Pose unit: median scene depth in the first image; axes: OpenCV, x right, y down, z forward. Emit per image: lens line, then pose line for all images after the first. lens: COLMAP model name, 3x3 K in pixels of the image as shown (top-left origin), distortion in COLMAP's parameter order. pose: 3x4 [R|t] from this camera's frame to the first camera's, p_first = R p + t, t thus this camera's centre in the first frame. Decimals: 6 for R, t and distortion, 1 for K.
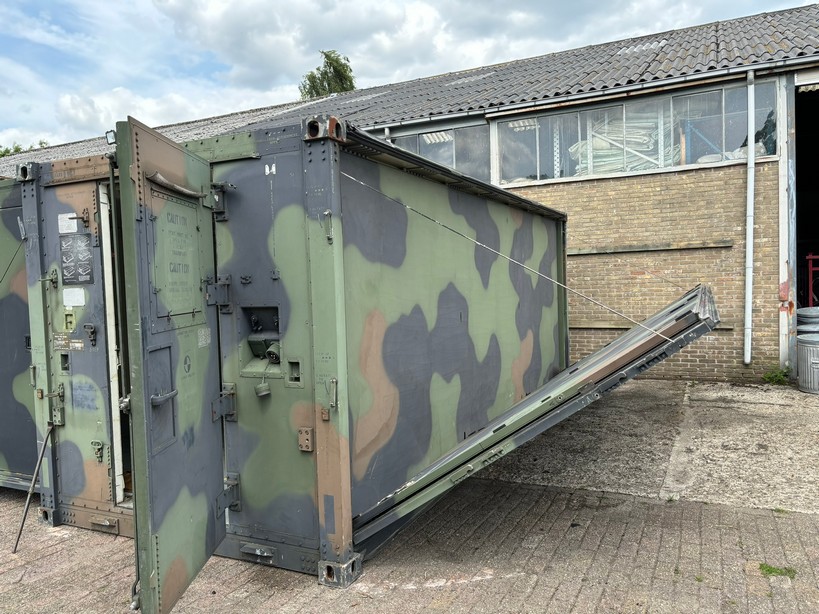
lens RADIAL K [[612.9, 0, 417.9], [0, 612.9, 310.1], [0, 0, 1]] dist [0.047576, -0.050432]
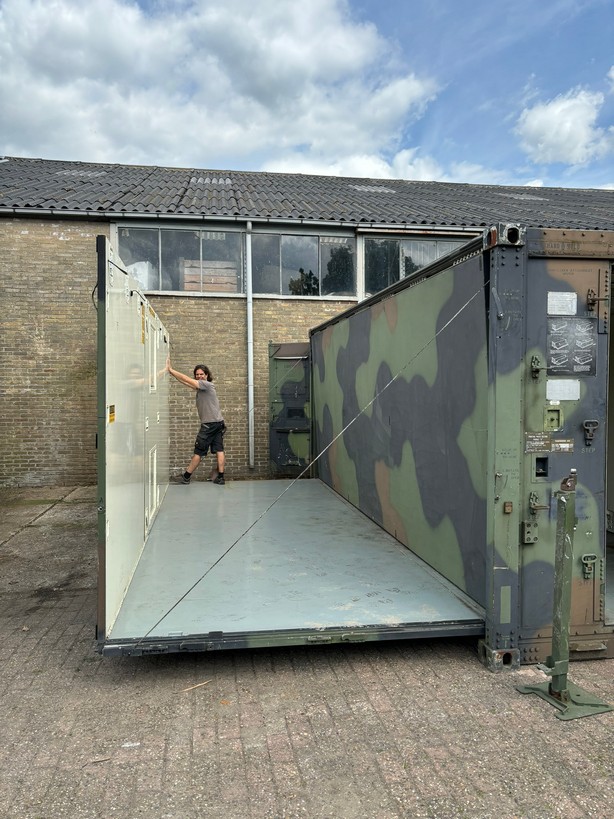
lens RADIAL K [[612.9, 0, 314.6], [0, 612.9, 408.0], [0, 0, 1]] dist [0.047576, -0.050432]
pose [[0.819678, 0.010010, 0.572737, -1.261788], [0.004854, 0.999690, -0.024418, 0.022232], [-0.572804, 0.022795, 0.819375, 0.471504]]
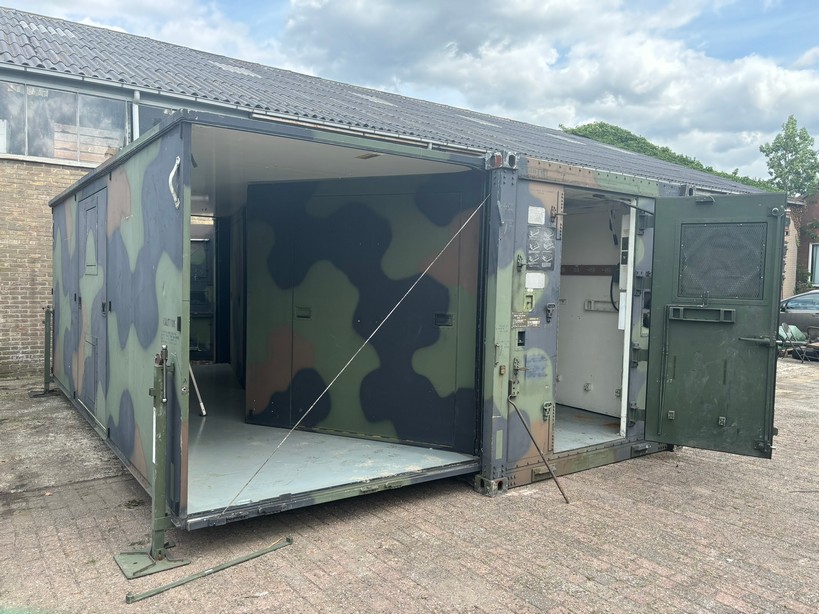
lens RADIAL K [[612.9, 0, 404.5], [0, 612.9, 311.6], [0, 0, 1]] dist [0.047576, -0.050432]
pose [[0.492018, -0.011116, 0.870514, -1.581224], [0.007240, 0.999936, 0.008676, 0.023616], [-0.870555, 0.002034, 0.492067, 0.618699]]
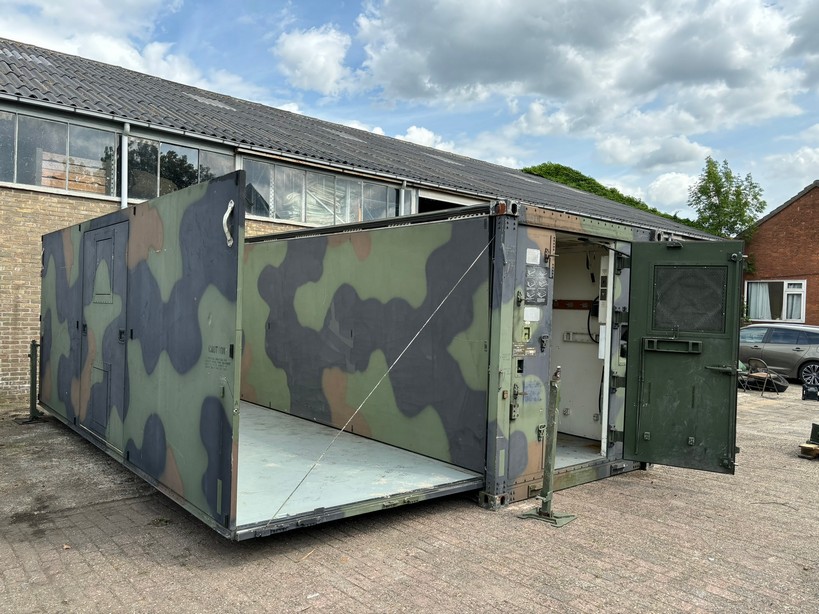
lens RADIAL K [[612.9, 0, 407.4], [0, 612.9, 311.1], [0, 0, 1]] dist [0.047576, -0.050432]
pose [[0.415974, 0.036420, 0.908647, -1.725509], [-0.001893, 0.999230, -0.039184, 0.021712], [-0.909375, 0.014579, 0.415723, 0.670851]]
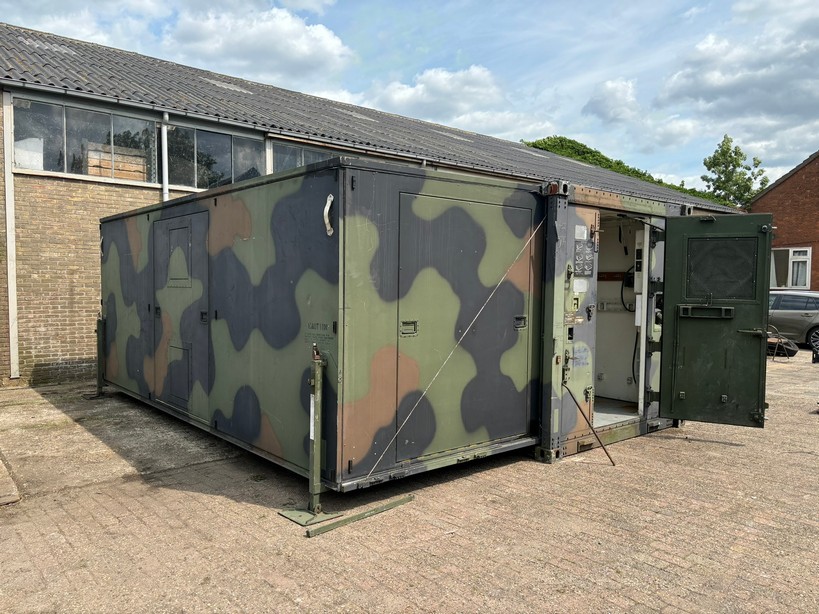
lens RADIAL K [[612.9, 0, 403.0], [0, 612.9, 311.9], [0, 0, 1]] dist [0.047576, -0.050432]
pose [[0.419503, -0.008688, 0.907712, -1.882860], [0.021181, 0.999776, -0.000220, 0.028104], [-0.907507, 0.019319, 0.419593, 0.741645]]
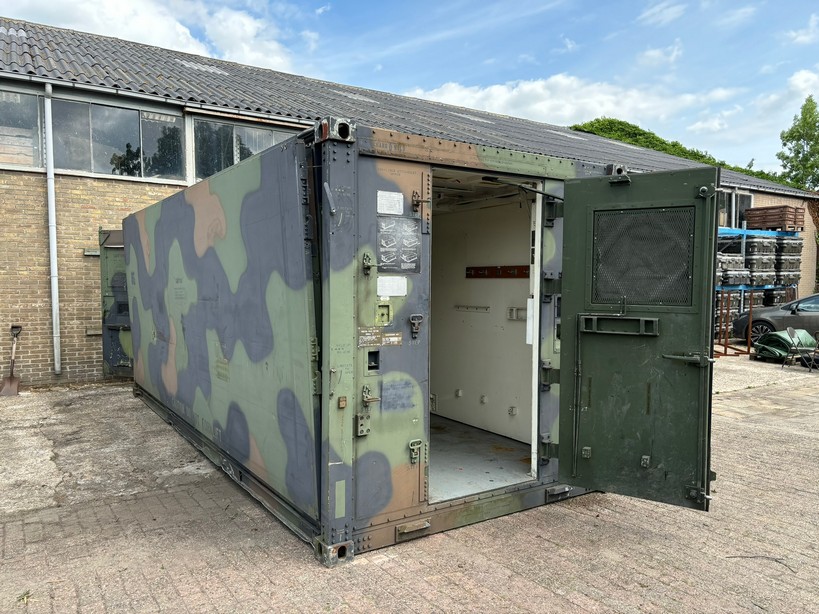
lens RADIAL K [[612.9, 0, 411.2], [0, 612.9, 312.9], [0, 0, 1]] dist [0.047576, -0.050432]
pose [[0.522730, -0.012053, 0.852413, -1.232375], [0.021228, 0.999774, 0.001118, 0.016733], [-0.852234, 0.017511, 0.522867, 0.487384]]
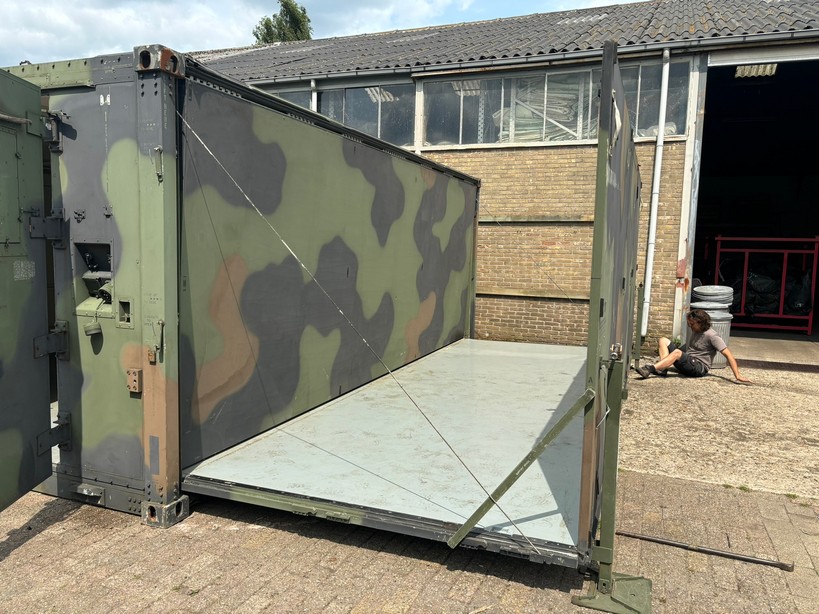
lens RADIAL K [[612.9, 0, 412.5], [0, 612.9, 306.4], [0, 0, 1]] dist [0.047576, -0.050432]
pose [[0.996325, 0.051587, 0.068370, 0.147427], [-0.054992, 0.997289, 0.048902, 0.014563], [-0.065662, -0.052482, 0.996461, -0.007615]]
